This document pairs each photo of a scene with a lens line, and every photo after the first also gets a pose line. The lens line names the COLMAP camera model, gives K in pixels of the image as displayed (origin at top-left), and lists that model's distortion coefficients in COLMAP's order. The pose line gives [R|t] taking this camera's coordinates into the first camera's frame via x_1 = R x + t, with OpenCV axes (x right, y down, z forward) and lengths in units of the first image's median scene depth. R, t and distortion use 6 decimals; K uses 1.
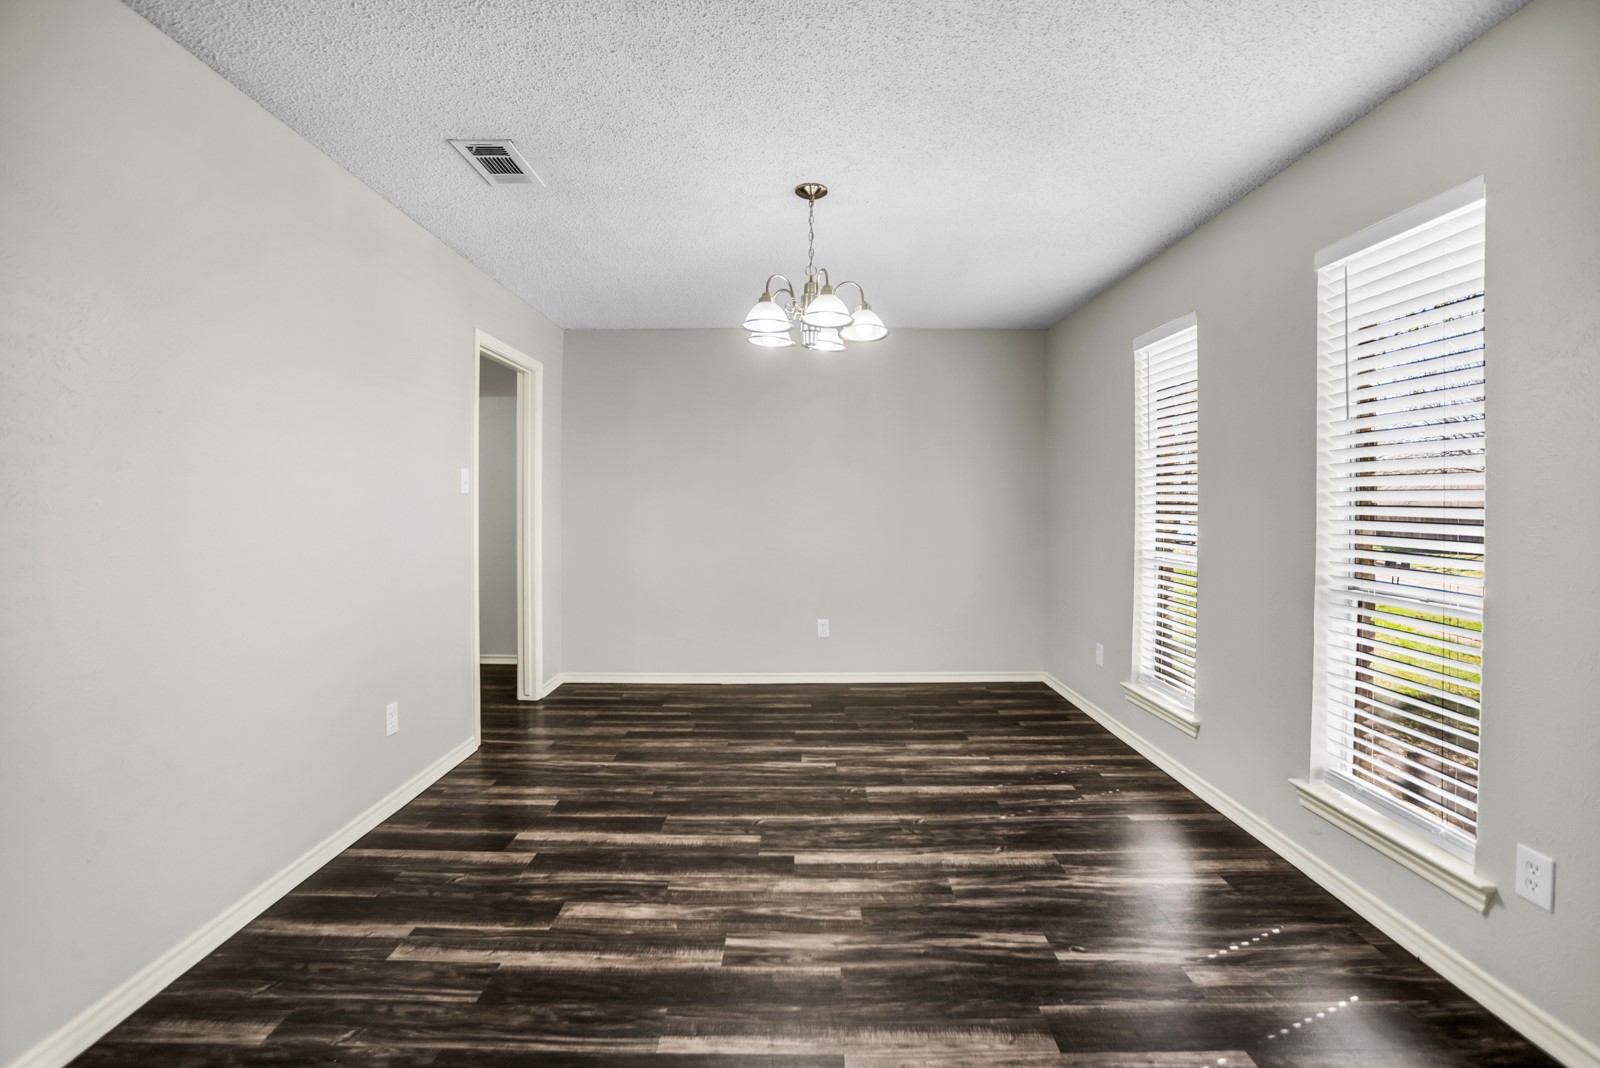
lens RADIAL K [[697.9, 0, 806.4], [0, 697.9, 527.0], [0, 0, 1]] dist [-0.054154, 0.016866]
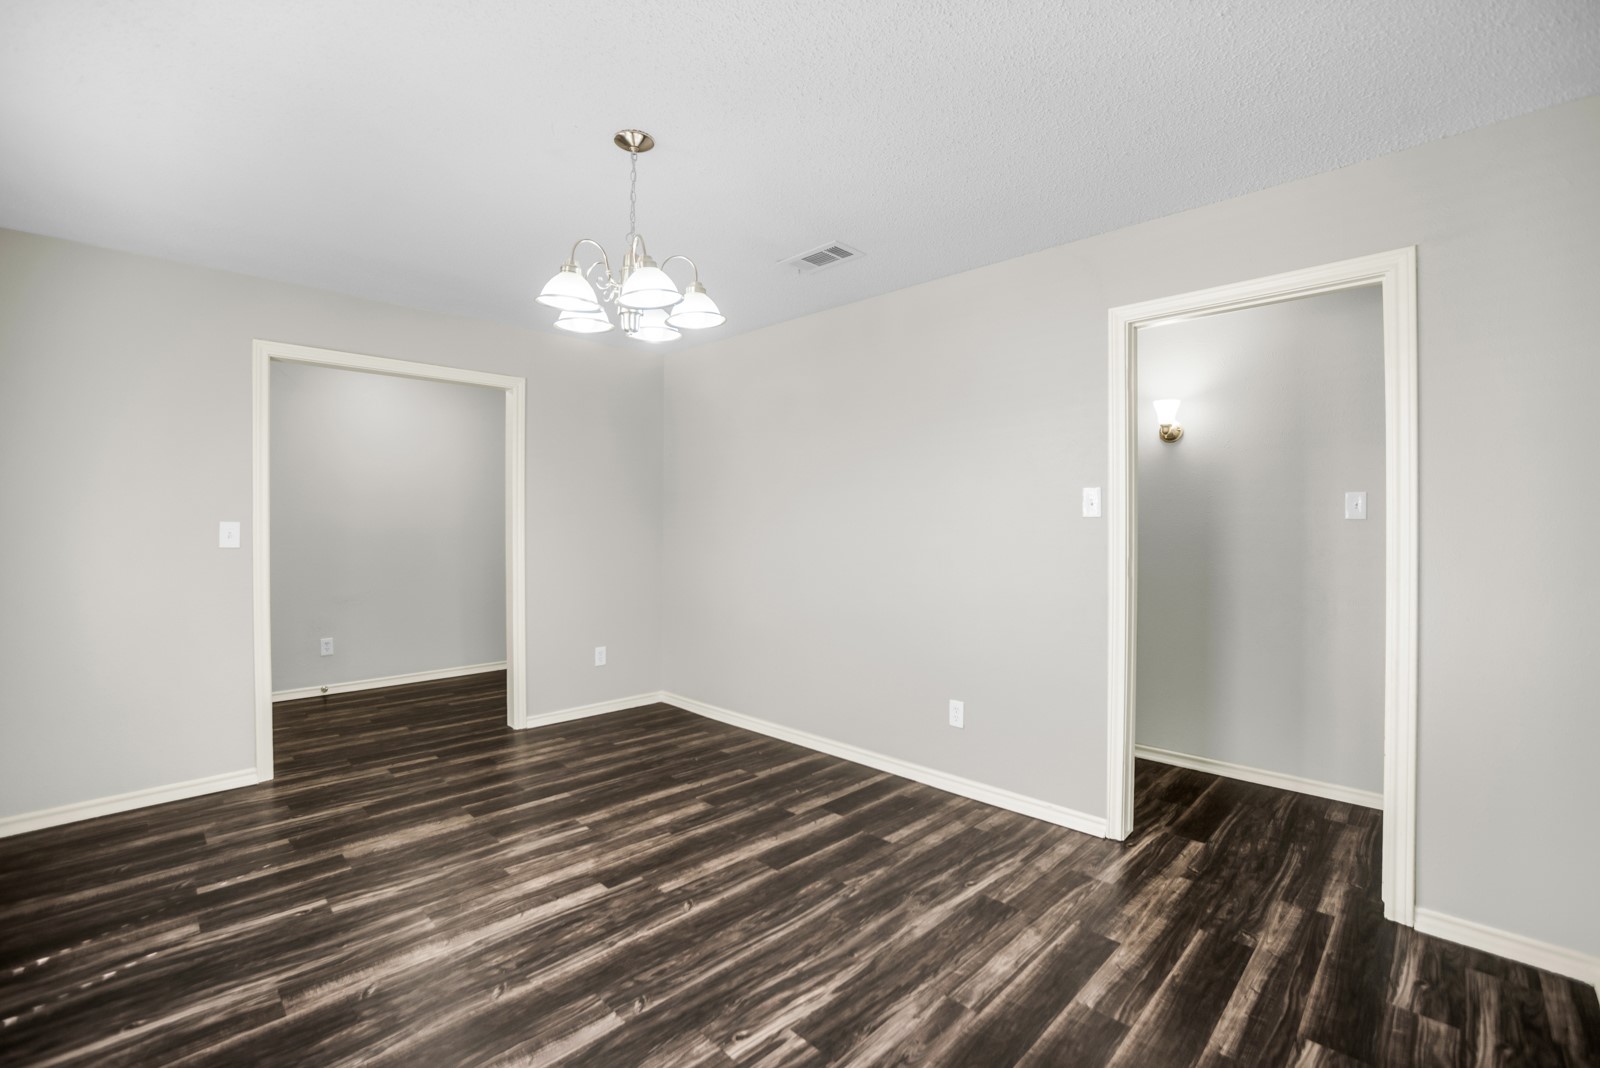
lens RADIAL K [[697.9, 0, 806.4], [0, 697.9, 527.0], [0, 0, 1]] dist [-0.054154, 0.016866]
pose [[-0.705542, -0.007849, -0.708625, 0.489549], [-0.027370, 0.999494, 0.016180, -0.060958], [0.708140, 0.030810, -0.705400, 1.917142]]
